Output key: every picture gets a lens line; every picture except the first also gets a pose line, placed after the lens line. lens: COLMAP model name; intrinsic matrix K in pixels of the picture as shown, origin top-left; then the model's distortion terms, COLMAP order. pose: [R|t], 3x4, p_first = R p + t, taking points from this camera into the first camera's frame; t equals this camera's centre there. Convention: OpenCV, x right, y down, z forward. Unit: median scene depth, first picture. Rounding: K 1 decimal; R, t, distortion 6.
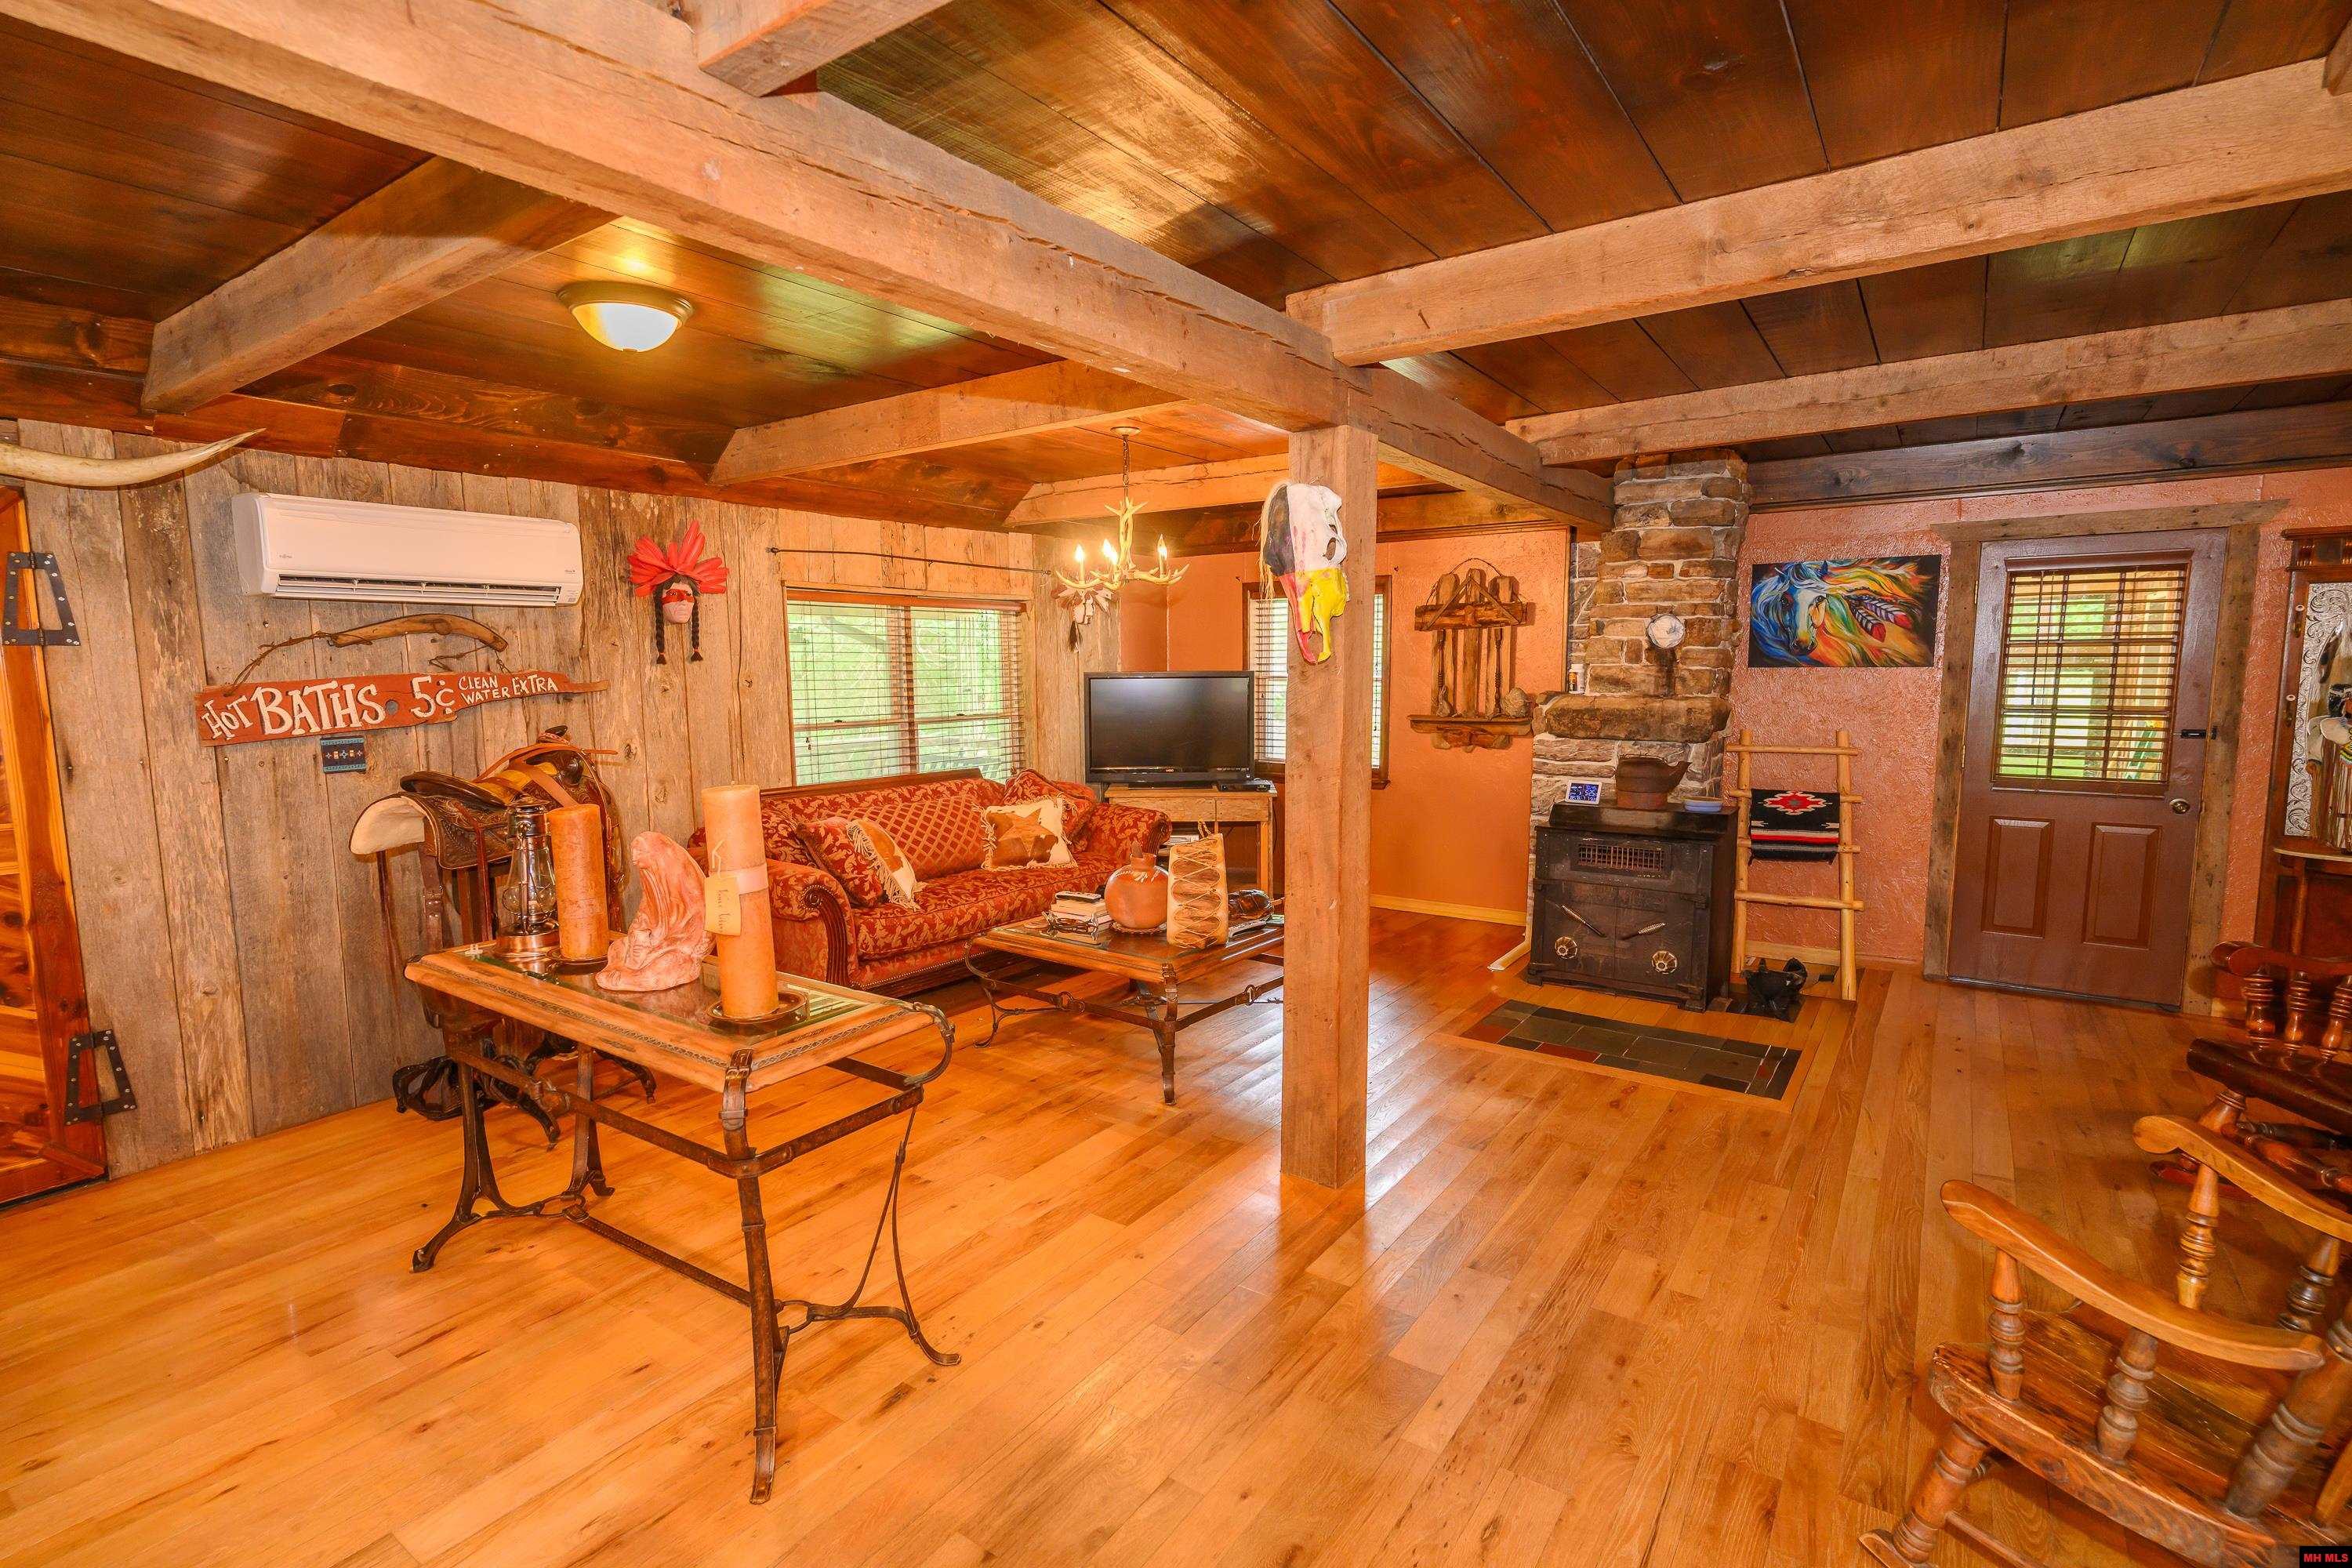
lens RADIAL K [[1118.7, 0, 1160.9], [0, 1118.7, 794.7], [0, 0, 1]] dist [0.002447, -0.000124]
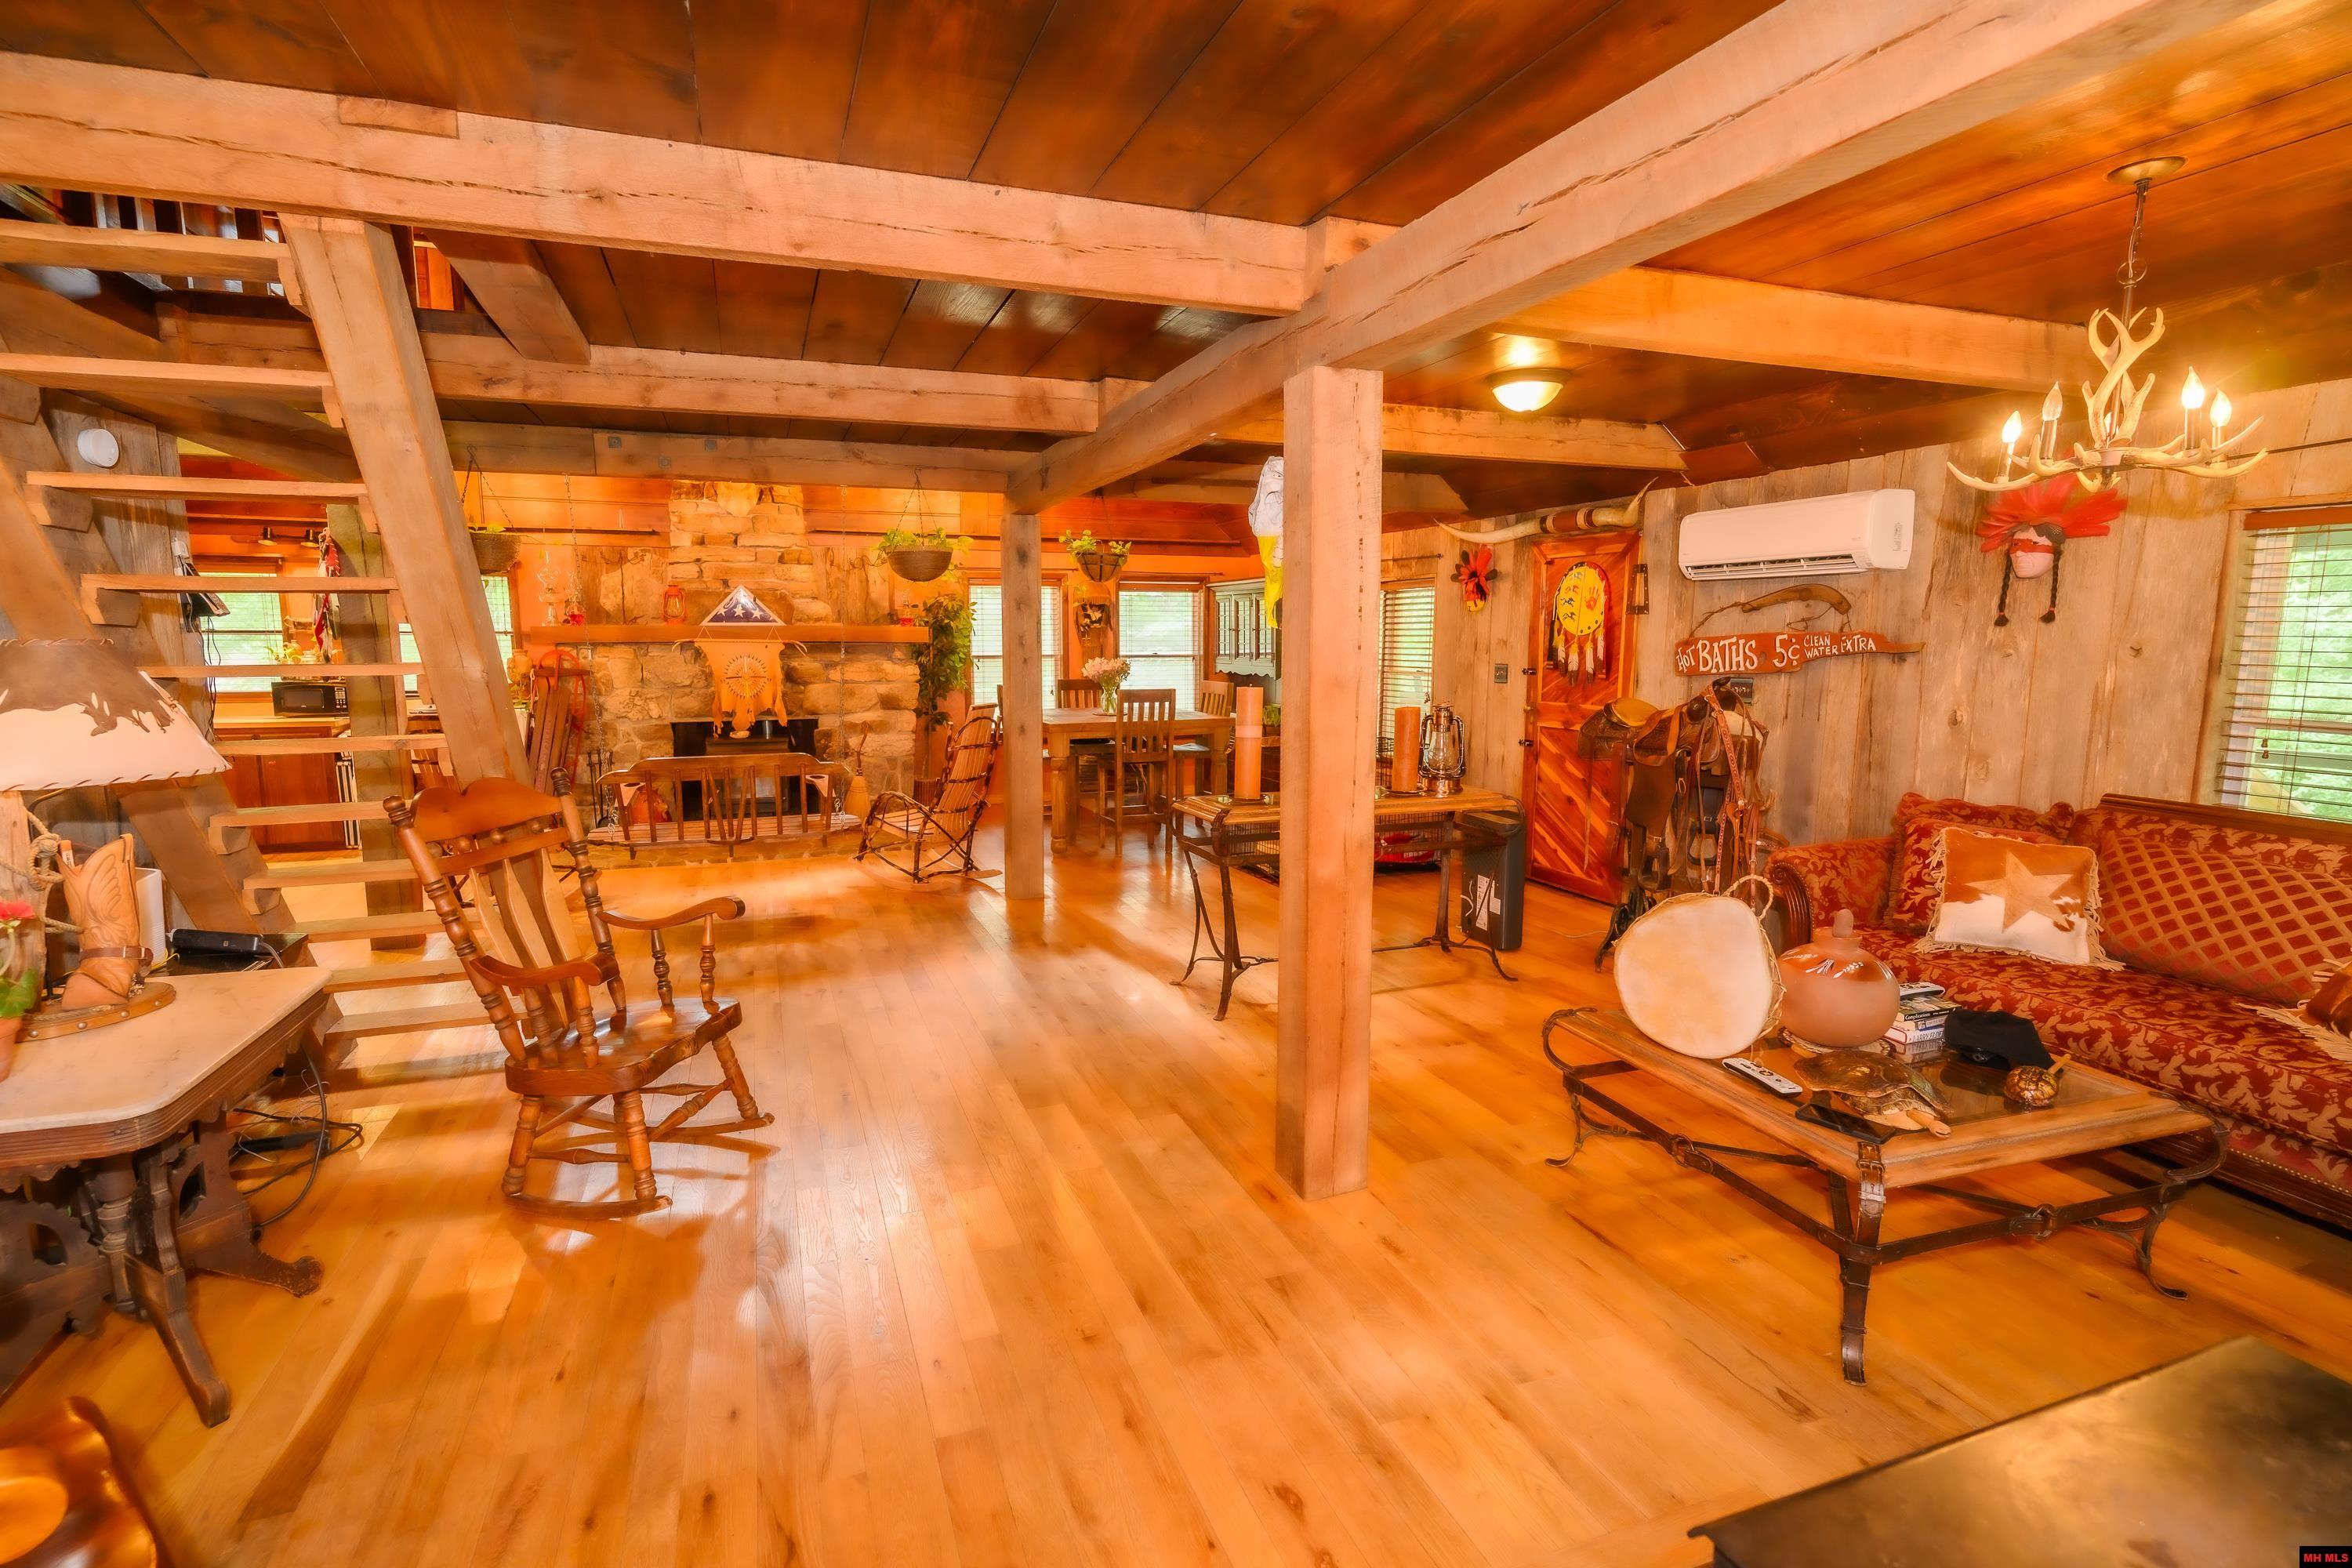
lens RADIAL K [[1113.0, 0, 1148.8], [0, 1113.0, 784.4], [0, 0, 1]] dist [0.001730, 0.000292]
pose [[-0.572391, 0.120746, -0.811042, 0.600659], [-0.092425, 0.973295, 0.210131, -0.104834], [0.814755, 0.195238, -0.545945, 0.854804]]
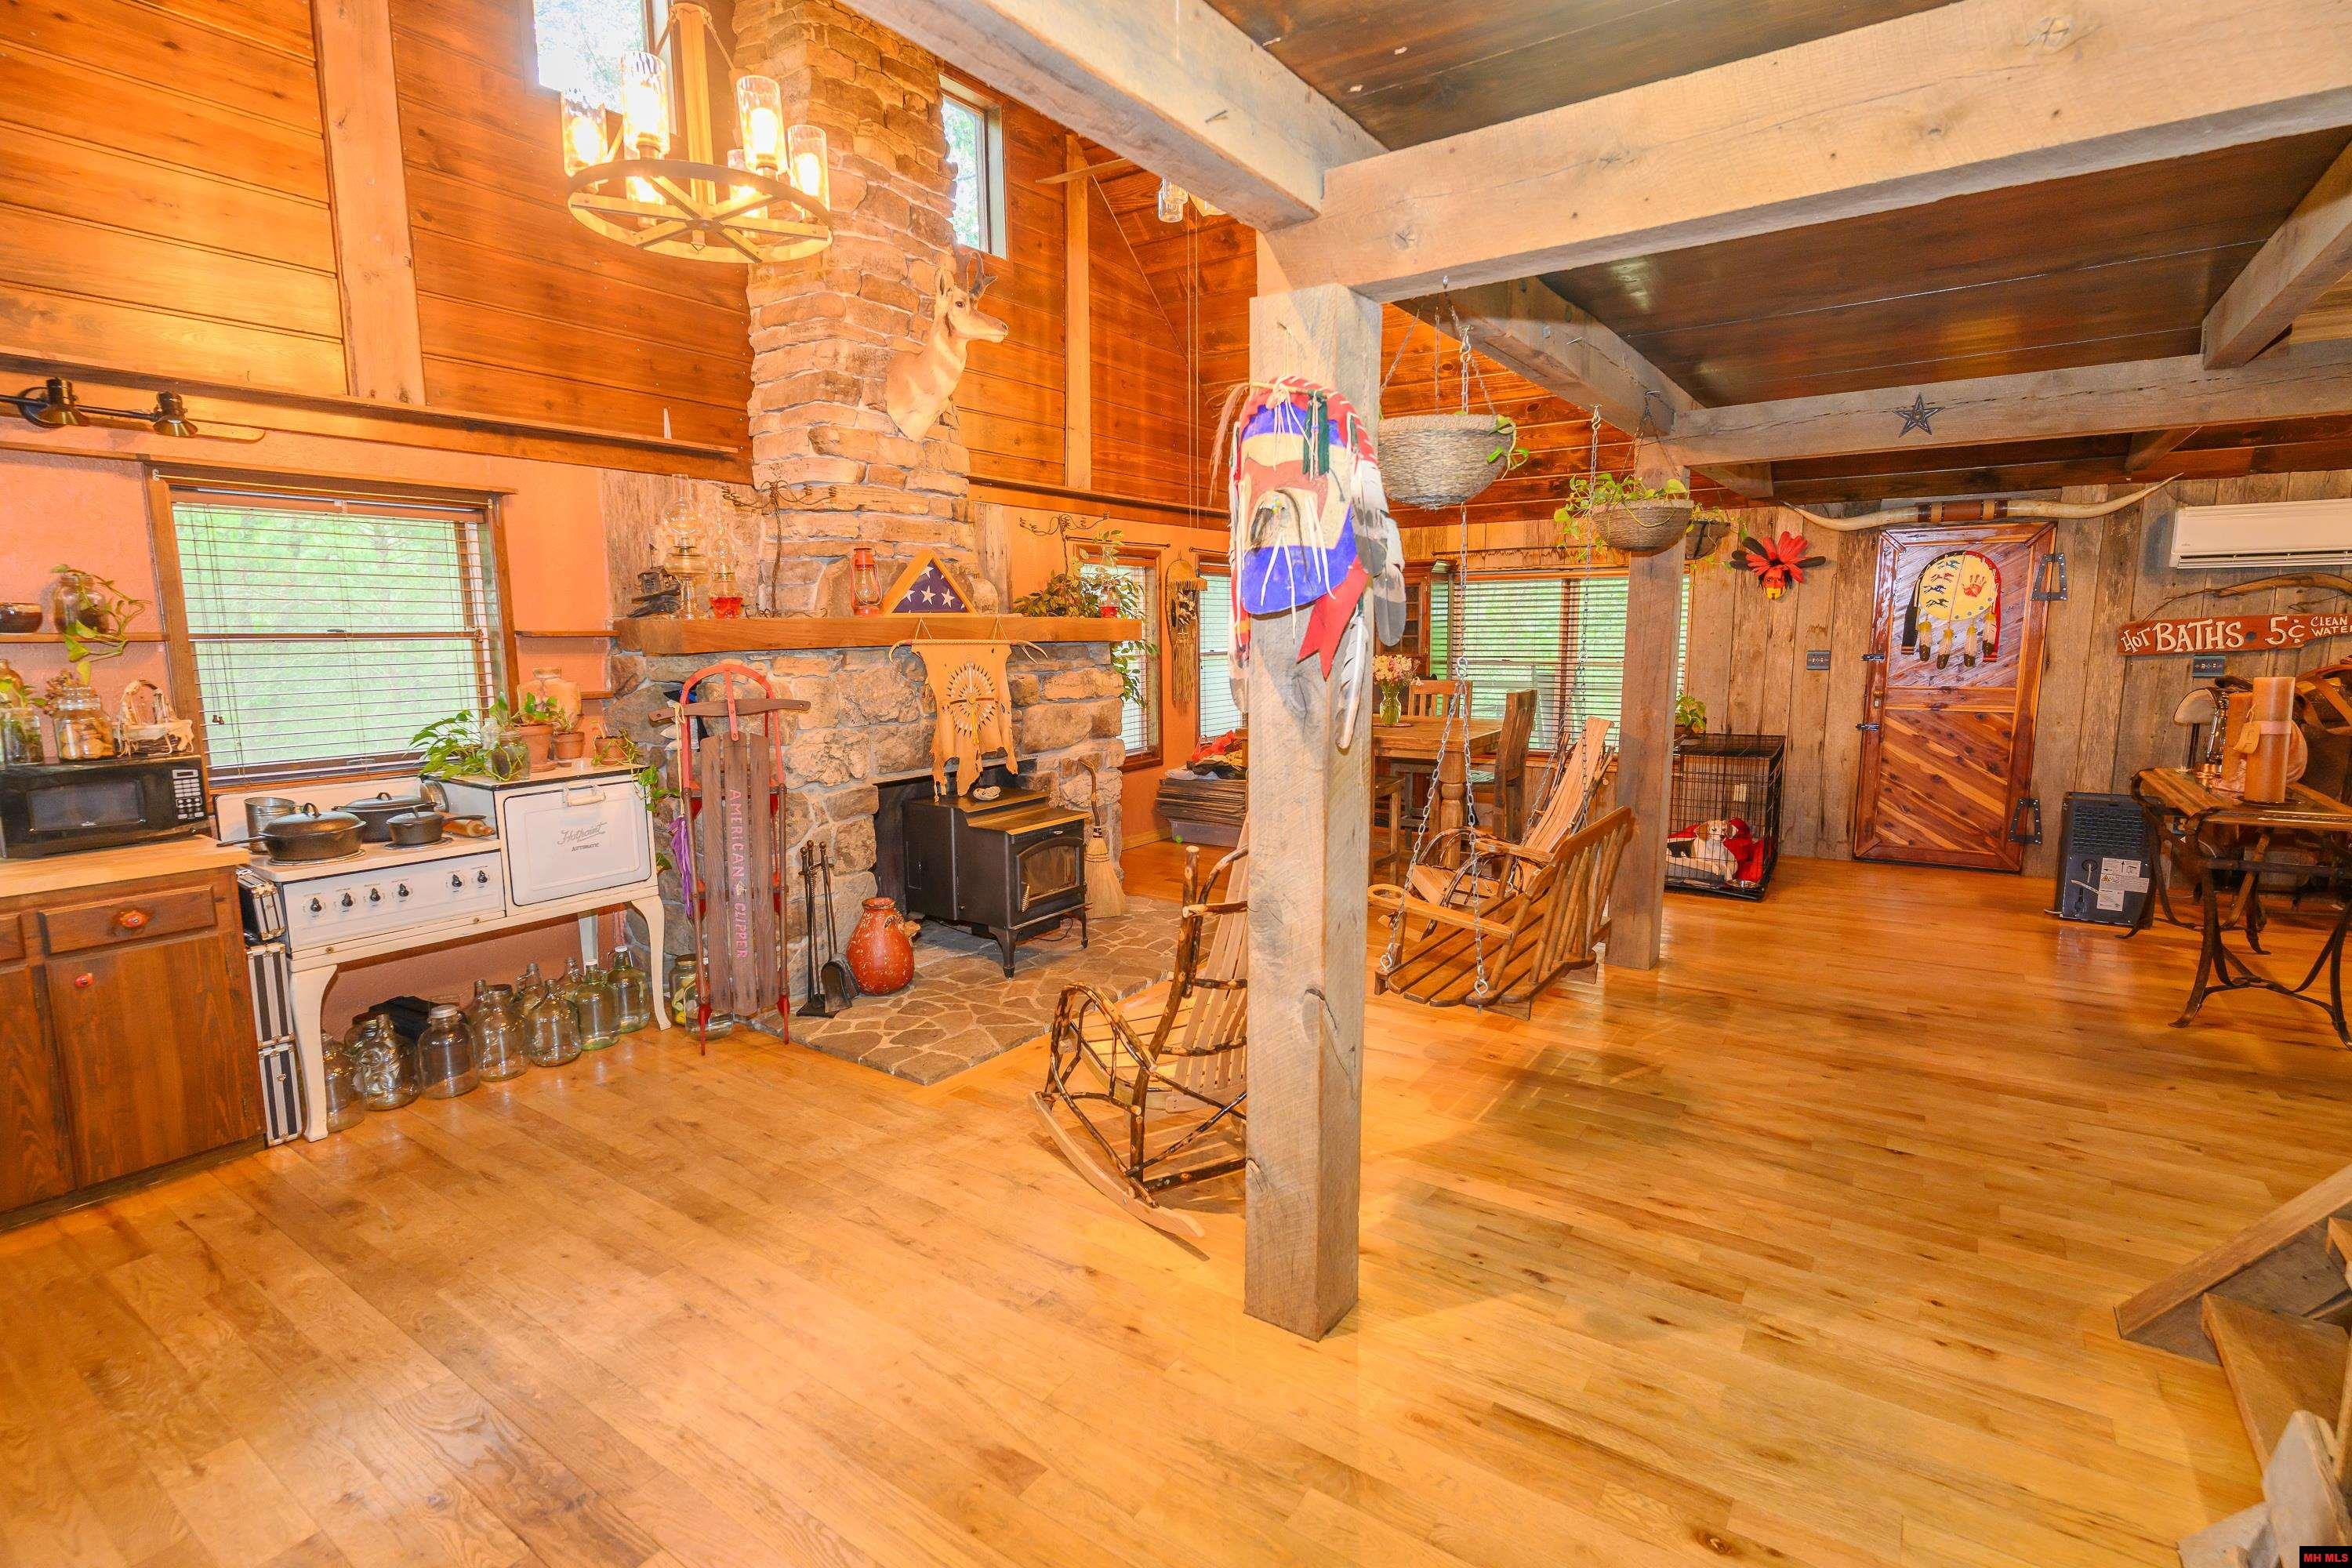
lens RADIAL K [[1116.4, 0, 1170.1], [0, 1116.4, 779.4], [0, 0, 1]] dist [0.002828, 0.001779]
pose [[0.007073, 0.147880, -0.988980, 0.614199], [-0.110048, 0.983113, 0.146215, 0.037135], [0.993901, 0.107801, 0.023227, -0.344751]]
